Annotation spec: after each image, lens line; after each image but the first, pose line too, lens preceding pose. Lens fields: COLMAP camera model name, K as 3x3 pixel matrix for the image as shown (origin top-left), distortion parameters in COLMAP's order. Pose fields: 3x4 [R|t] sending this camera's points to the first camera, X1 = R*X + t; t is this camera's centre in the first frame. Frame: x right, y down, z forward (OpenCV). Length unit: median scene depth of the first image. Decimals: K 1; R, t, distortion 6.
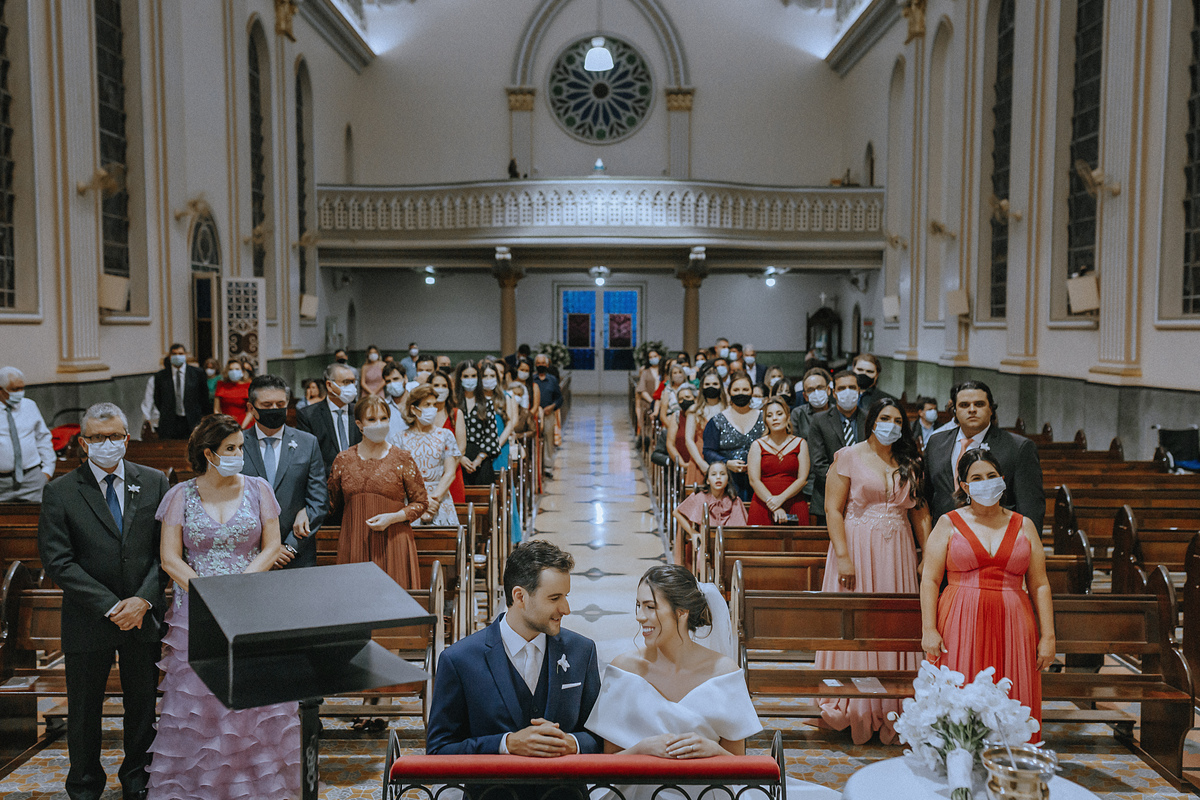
lens RADIAL K [[1165.7, 0, 589.8], [0, 1165.7, 402.6], [0, 0, 1]] dist [-0.103960, 0.000000]
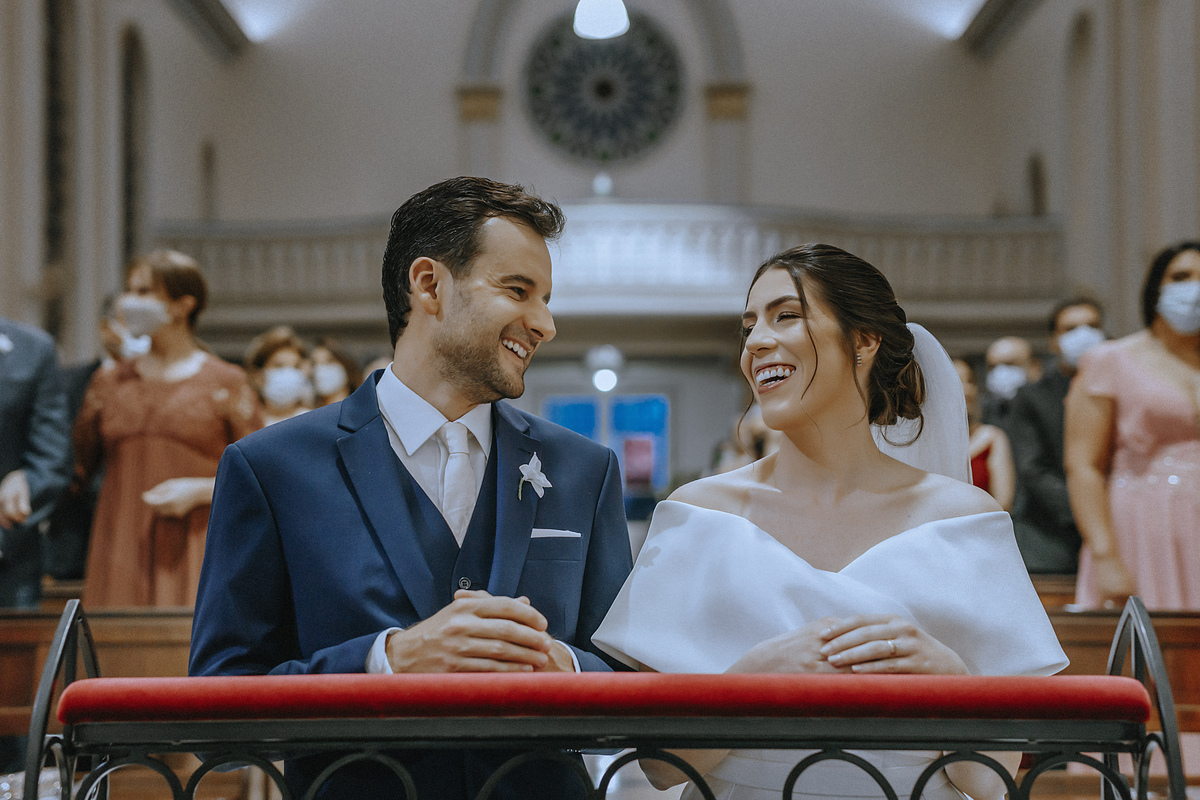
lens RADIAL K [[1780.3, 0, 602.4], [0, 1780.3, 398.9], [0, 0, 1]] dist [0.022776, 0.000000]
pose [[0.999956, -0.002989, 0.008886, -0.004302], [0.004127, 0.991378, -0.130968, 0.161652], [-0.008418, 0.130999, 0.991347, 0.235546]]
